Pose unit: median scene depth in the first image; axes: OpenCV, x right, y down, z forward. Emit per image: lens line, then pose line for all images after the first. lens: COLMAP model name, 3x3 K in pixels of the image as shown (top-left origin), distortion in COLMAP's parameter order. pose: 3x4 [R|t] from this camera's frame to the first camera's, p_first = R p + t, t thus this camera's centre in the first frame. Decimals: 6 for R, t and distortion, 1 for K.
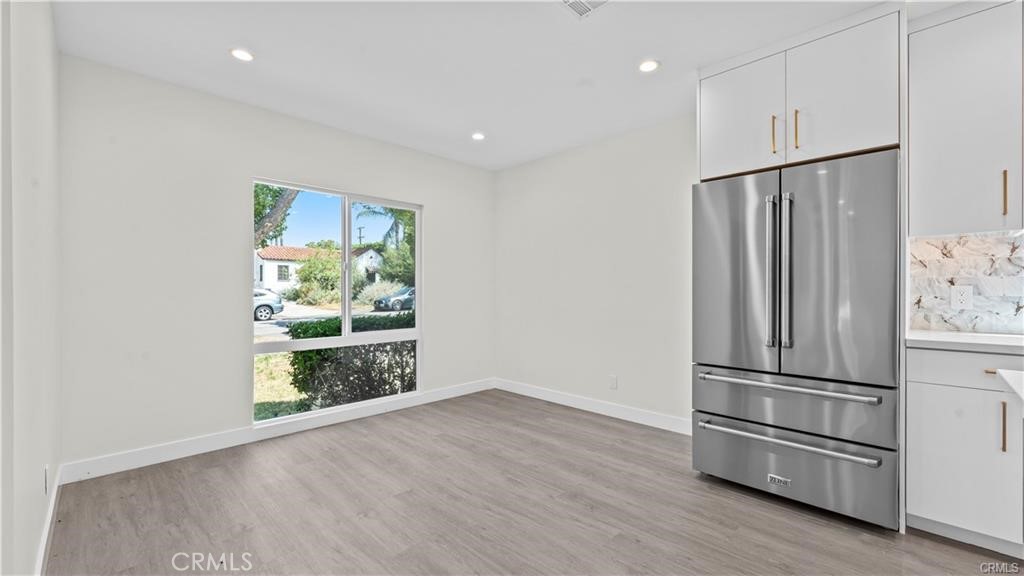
lens RADIAL K [[414.1, 0, 517.3], [0, 414.1, 289.9], [0, 0, 1]] dist [0.004238, -0.001030]
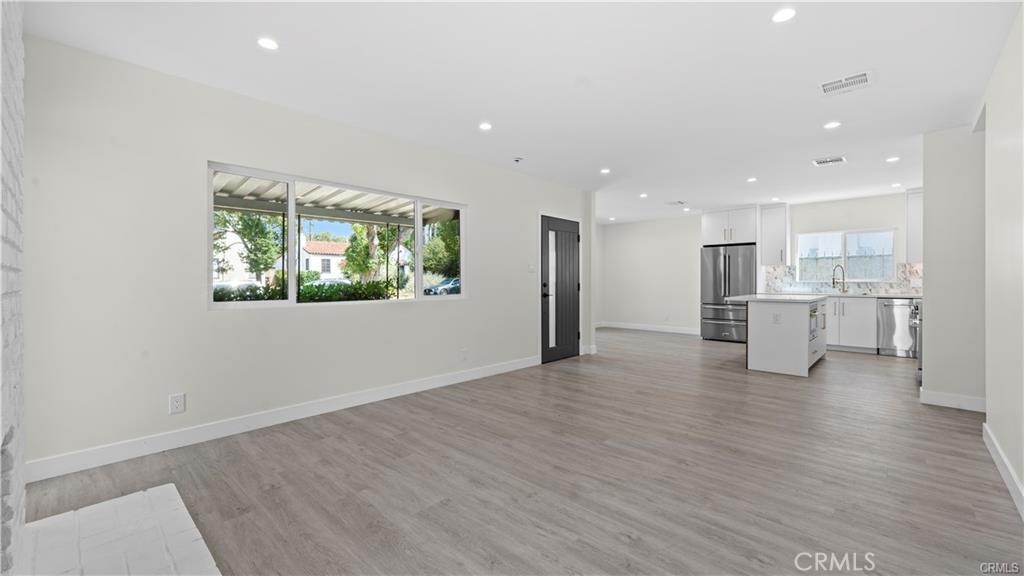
lens RADIAL K [[414.1, 0, 515.7], [0, 414.1, 282.7], [0, 0, 1]] dist [0.004238, -0.001030]
pose [[0.999780, -0.004127, 0.020571, -1.019353], [0.003973, 0.999964, 0.007551, -0.012911], [-0.020601, -0.007467, 0.999760, -2.062314]]
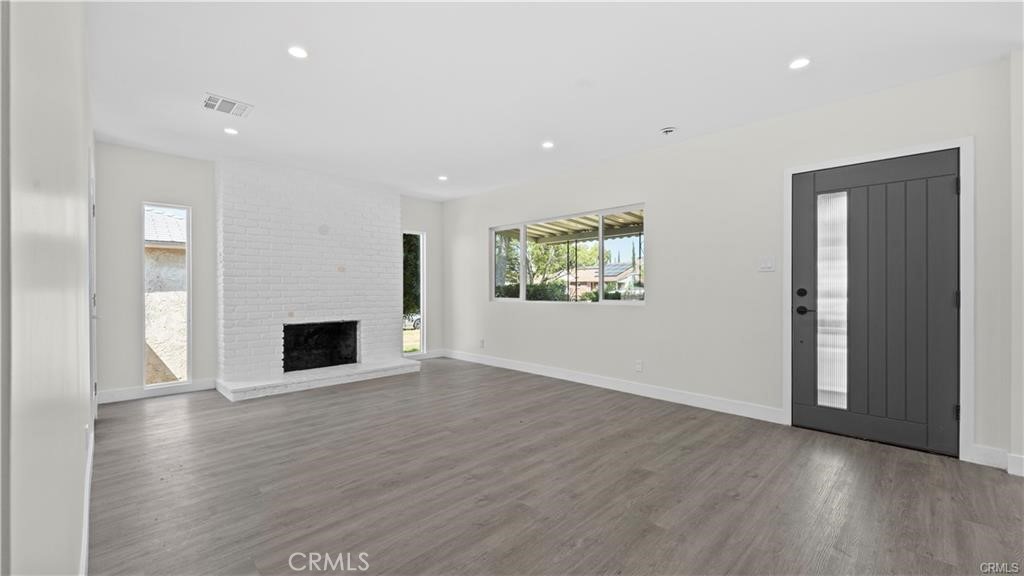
lens RADIAL K [[414.1, 0, 509.4], [0, 414.1, 287.7], [0, 0, 1]] dist [0.004238, -0.001030]
pose [[-0.023857, -0.002835, -0.999711, 0.453857], [0.006247, 0.999976, -0.002985, 0.000753], [0.999696, -0.006316, -0.023839, -0.753450]]
